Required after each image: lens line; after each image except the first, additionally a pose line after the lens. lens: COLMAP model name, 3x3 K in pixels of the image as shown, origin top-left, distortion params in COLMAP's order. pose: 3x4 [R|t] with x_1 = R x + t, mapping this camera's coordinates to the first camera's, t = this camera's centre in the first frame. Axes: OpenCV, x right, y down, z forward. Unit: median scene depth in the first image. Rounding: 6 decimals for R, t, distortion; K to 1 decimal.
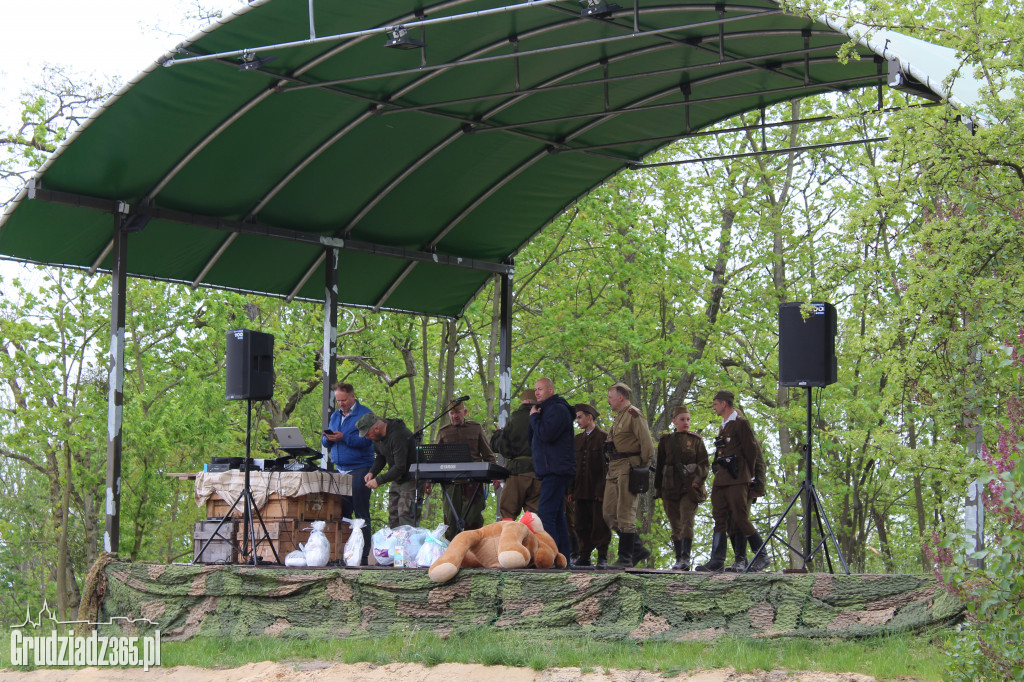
lens RADIAL K [[2522.3, 0, 470.1], [0, 2522.3, 383.6], [0, 0, 1]] dist [-0.102375, 8.692318]
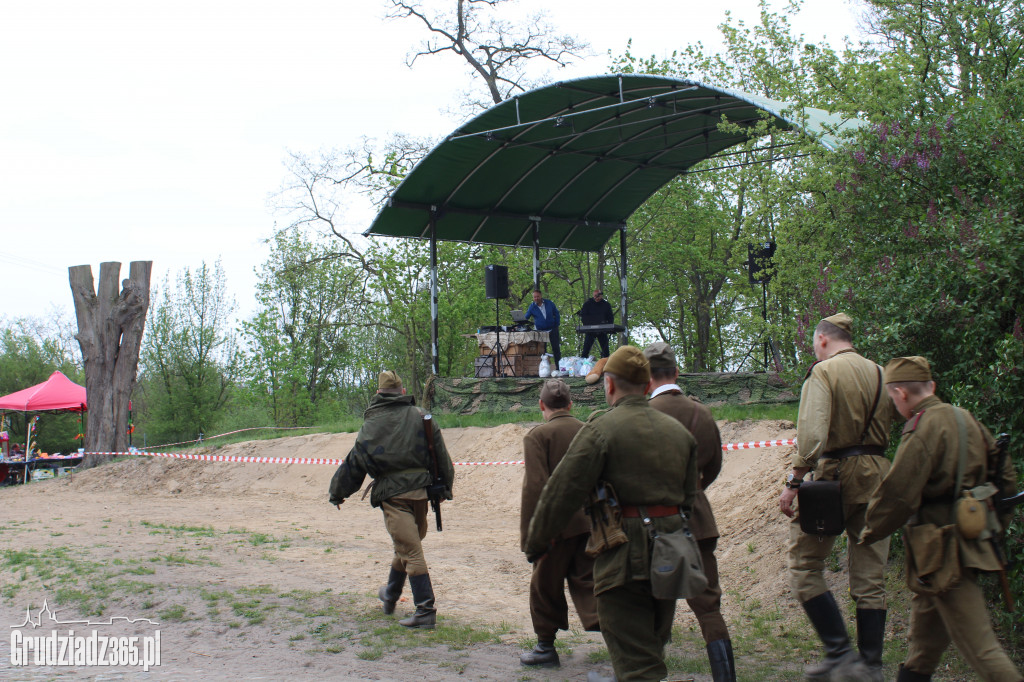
lens RADIAL K [[2477.5, 0, 512.0], [0, 2477.5, 341.0], [0, 0, 1]] dist [0.102411, 0.118113]
pose [[0.990548, -0.035212, -0.132572, 0.191497], [0.045530, 0.996097, 0.075616, -0.111166], [0.129392, -0.080938, 0.988285, -1.005202]]
